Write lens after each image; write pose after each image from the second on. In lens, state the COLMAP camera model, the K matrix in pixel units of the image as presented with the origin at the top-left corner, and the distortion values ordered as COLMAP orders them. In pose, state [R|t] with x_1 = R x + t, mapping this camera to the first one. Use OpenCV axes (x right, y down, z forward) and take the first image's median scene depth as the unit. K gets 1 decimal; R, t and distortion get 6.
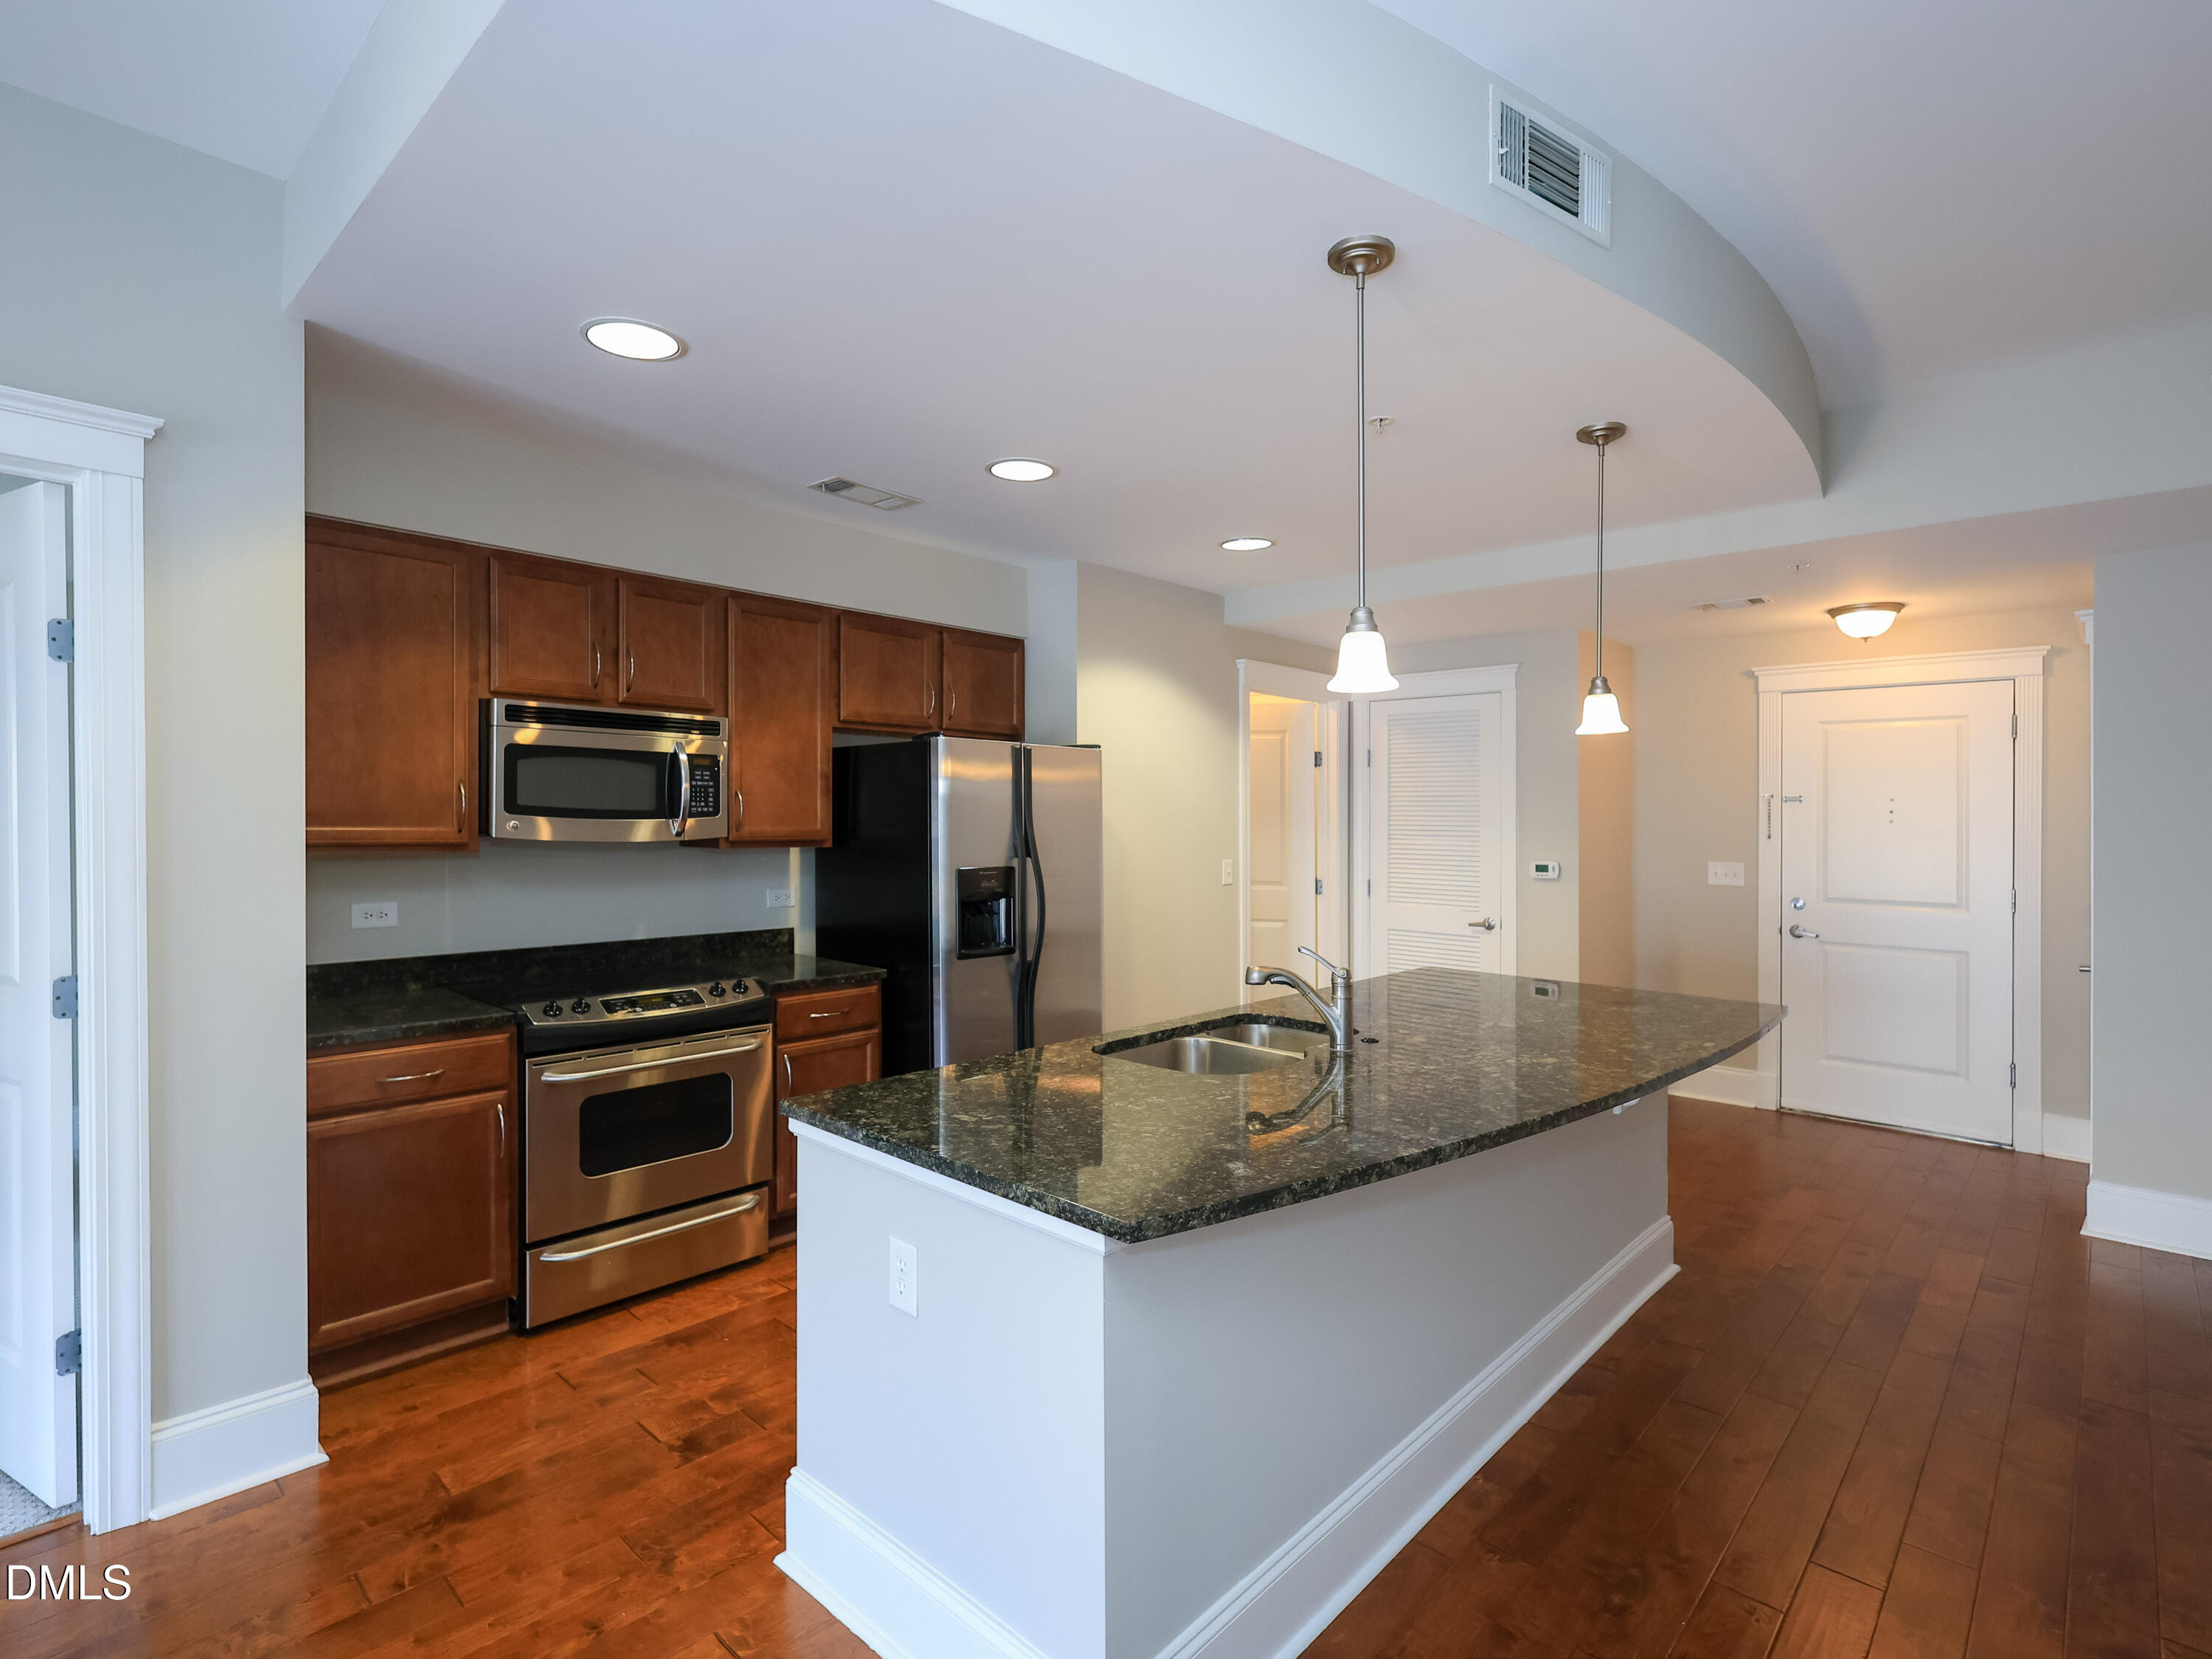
lens RADIAL K [[1102.1, 0, 1085.2], [0, 1102.1, 829.6], [0, 0, 1]] dist [-0.000318, 0.002003]
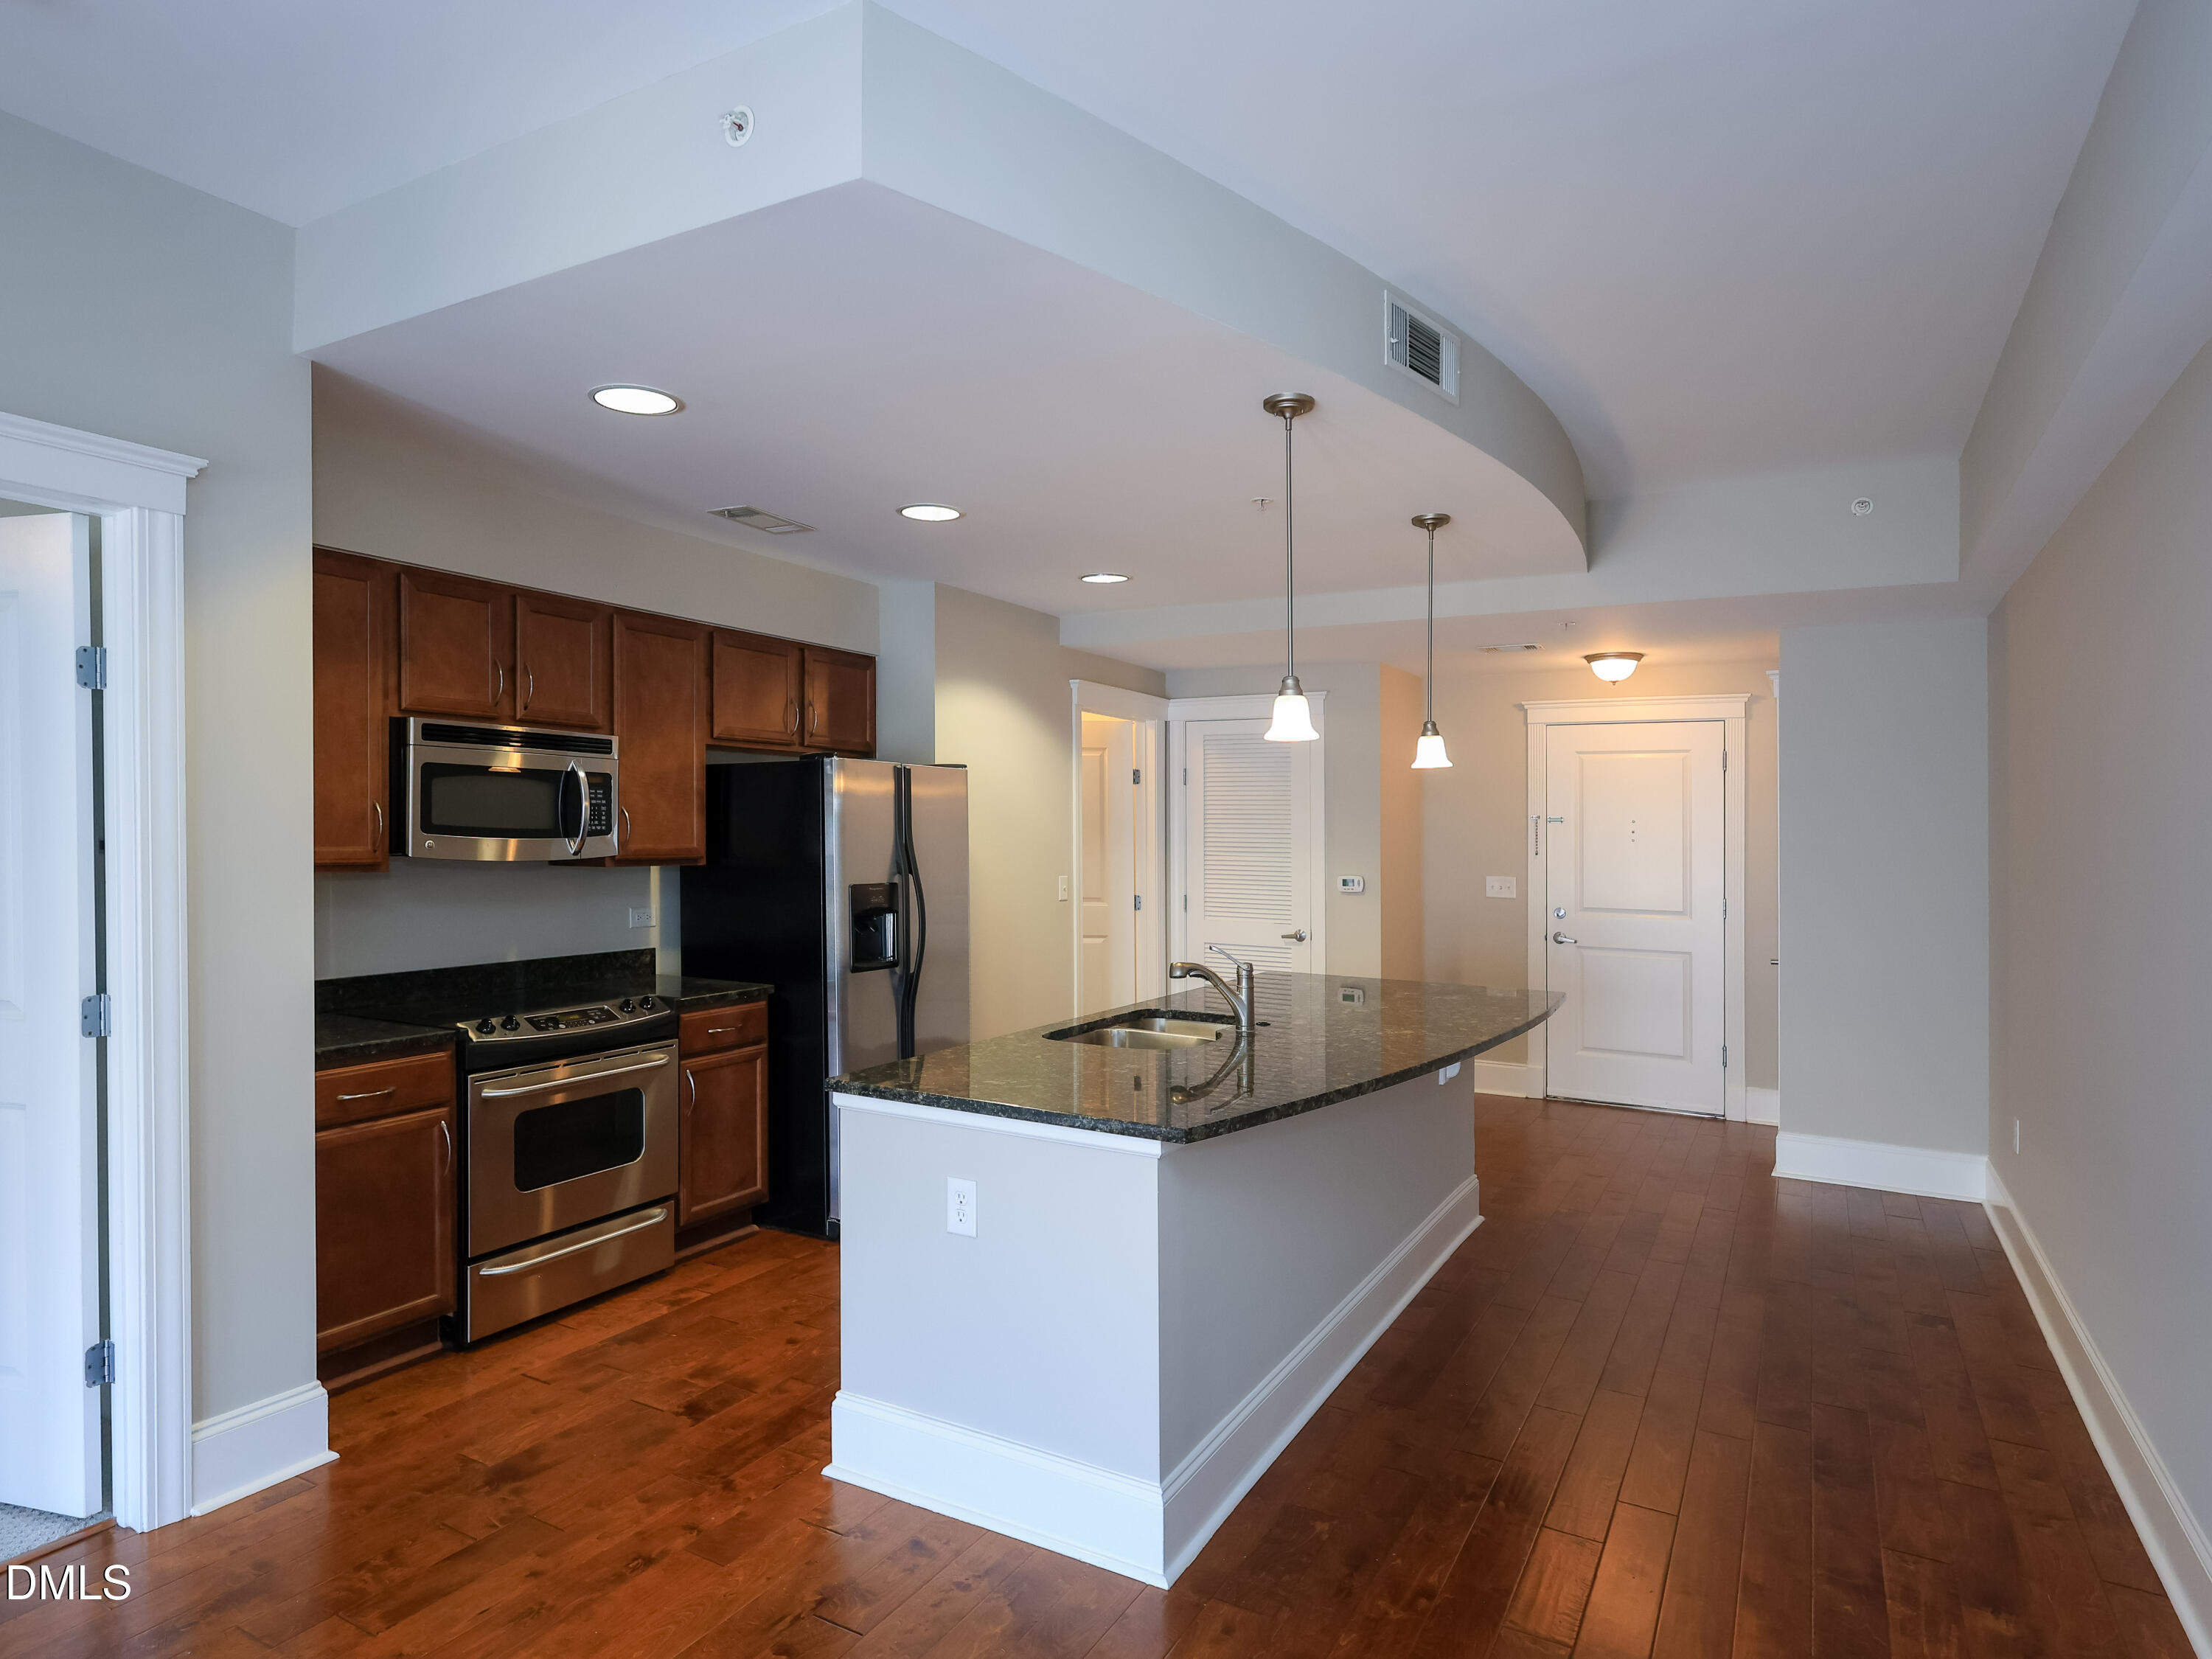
lens RADIAL K [[1288.4, 0, 1078.8], [0, 1288.4, 836.8], [0, 0, 1]] dist [0.007917, 0.009303]
pose [[0.972491, 0.000501, 0.232939, -0.208263], [0.000817, 0.999984, -0.005561, -0.003640], [-0.232938, 0.005598, 0.972476, -0.250795]]
